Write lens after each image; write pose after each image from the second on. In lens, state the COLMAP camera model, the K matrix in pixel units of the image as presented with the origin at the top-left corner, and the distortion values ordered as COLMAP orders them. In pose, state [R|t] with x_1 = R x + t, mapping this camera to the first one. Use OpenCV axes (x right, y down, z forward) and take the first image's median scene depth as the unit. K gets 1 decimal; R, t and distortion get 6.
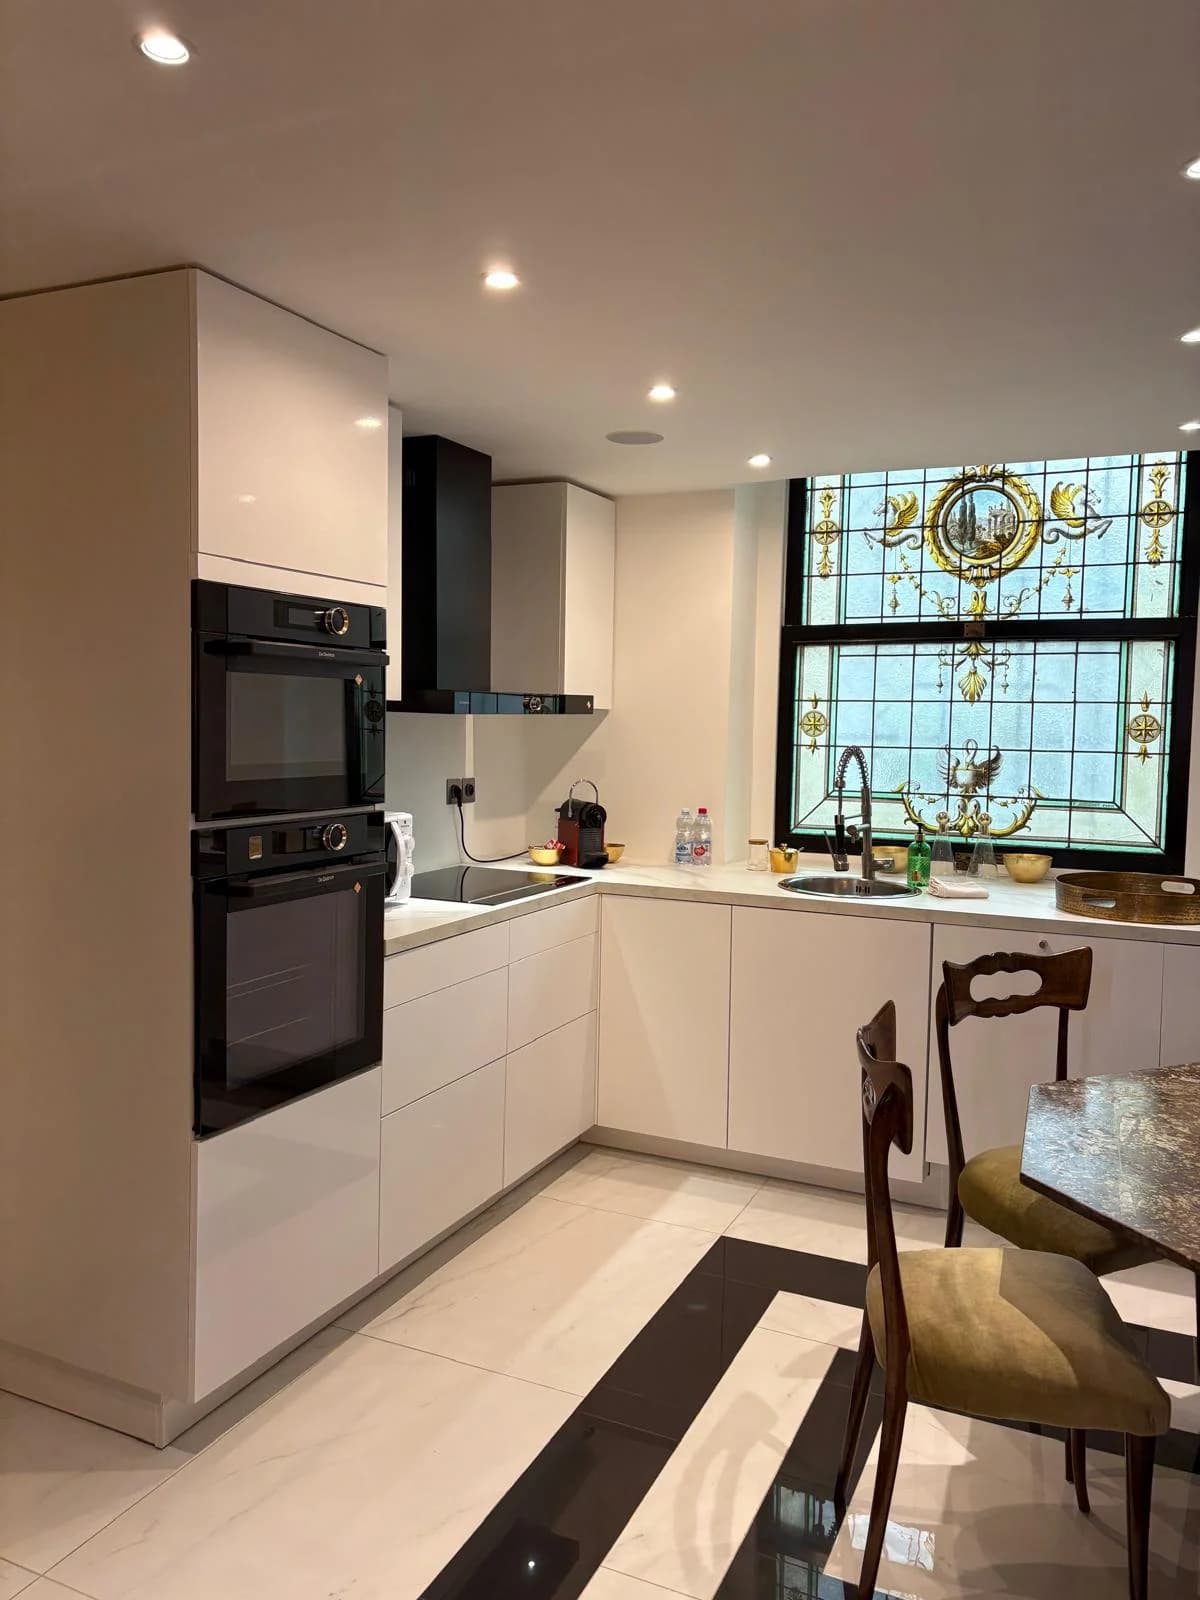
lens RADIAL K [[1211.5, 0, 597.7], [0, 1211.5, 791.3], [0, 0, 1]] dist [0.024701, -0.000491]
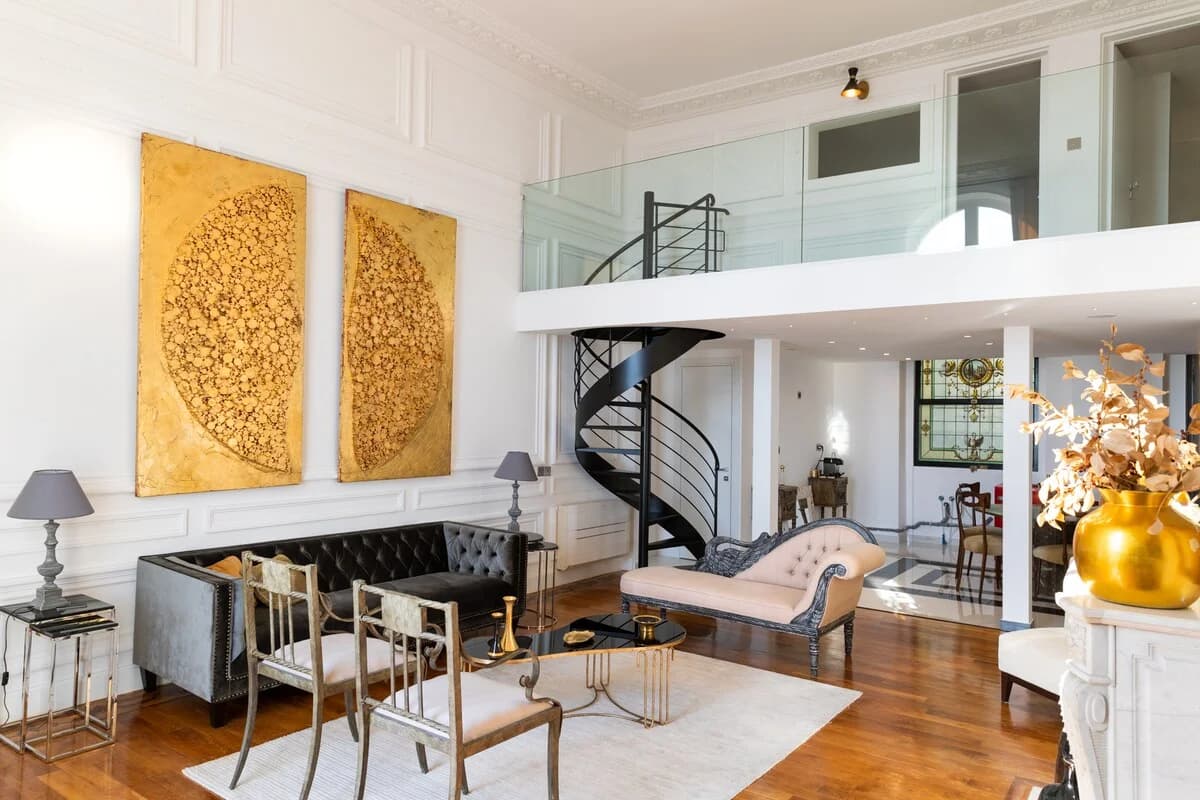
lens RADIAL K [[795.3, 0, 598.1], [0, 795.3, 401.2], [0, 0, 1]] dist [0.000413, -0.000495]
pose [[0.978242, -0.013023, -0.207059, -0.267784], [-0.003828, 0.996725, -0.080775, 0.054846], [0.207433, 0.079810, 0.974988, -1.432236]]
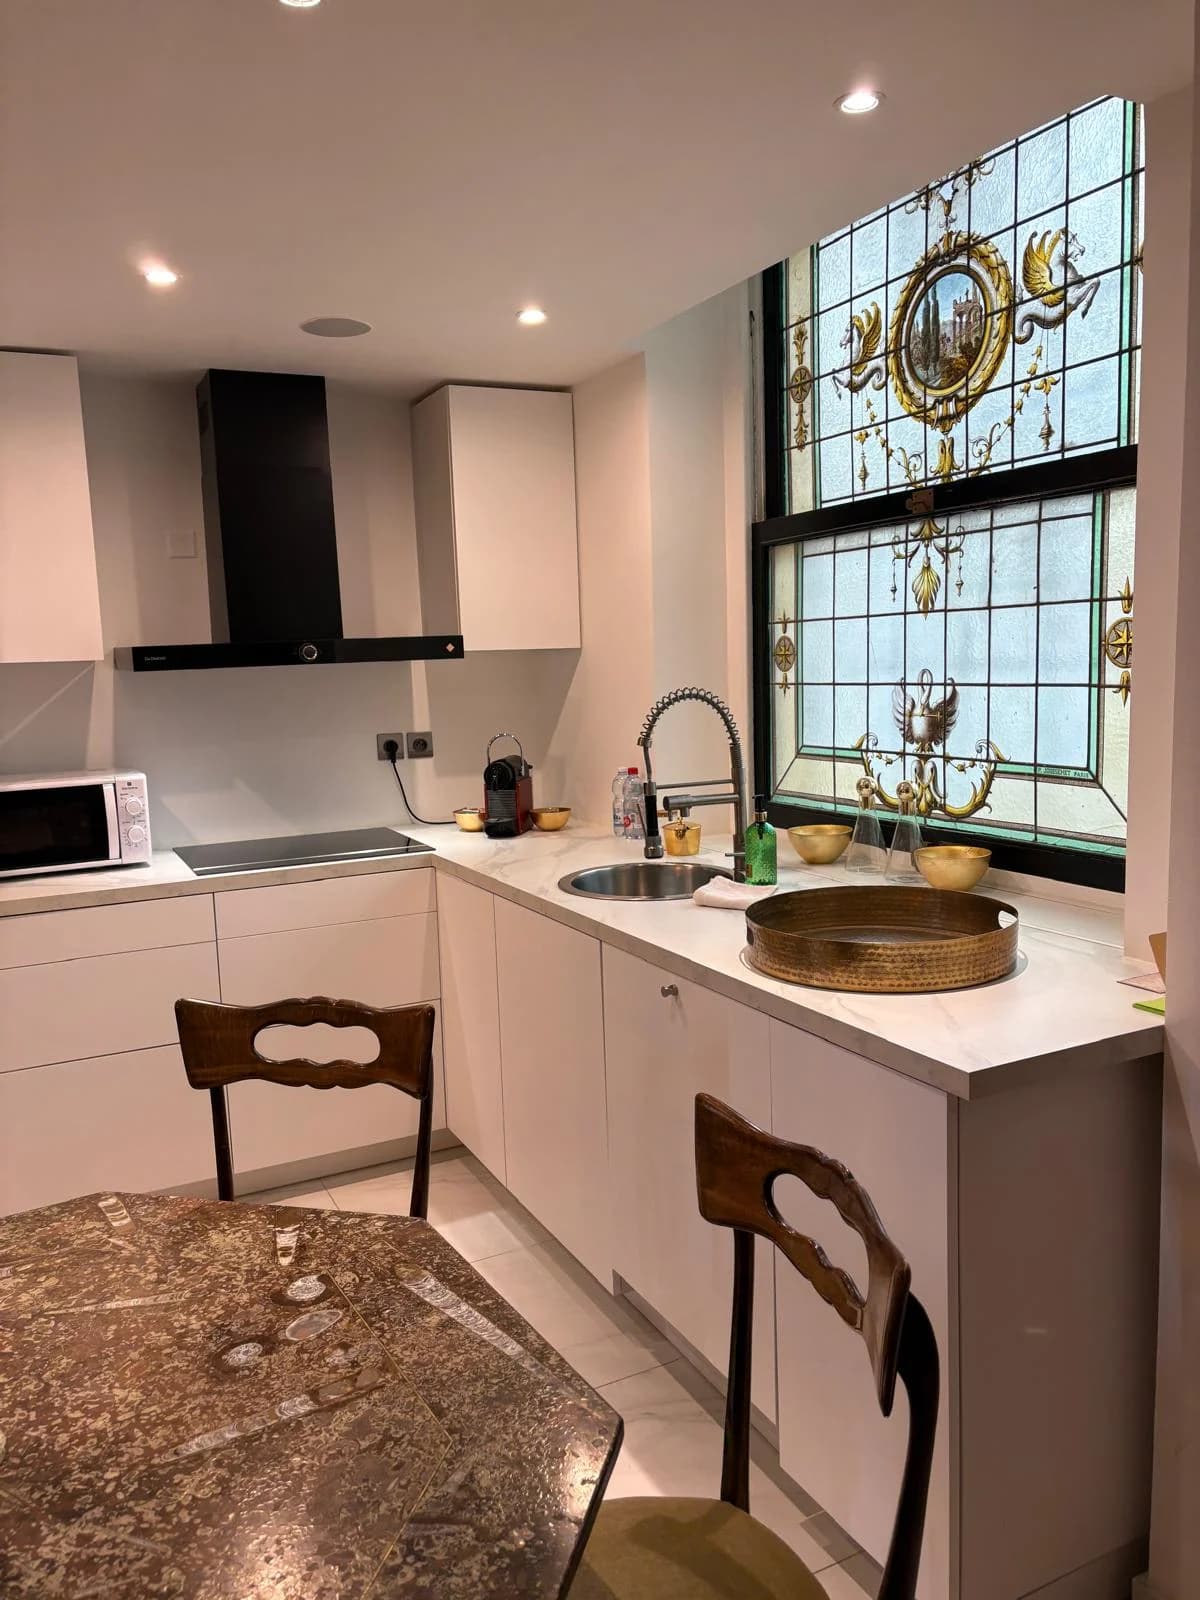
lens RADIAL K [[1211.5, 0, 585.6], [0, 1211.5, 802.5], [0, 0, 1]] dist [0.024701, -0.000491]
pose [[0.776679, 0.031653, -0.629101, 0.586492], [0.010488, 0.997948, 0.063160, -0.014405], [0.629809, -0.055653, 0.774753, 0.371969]]
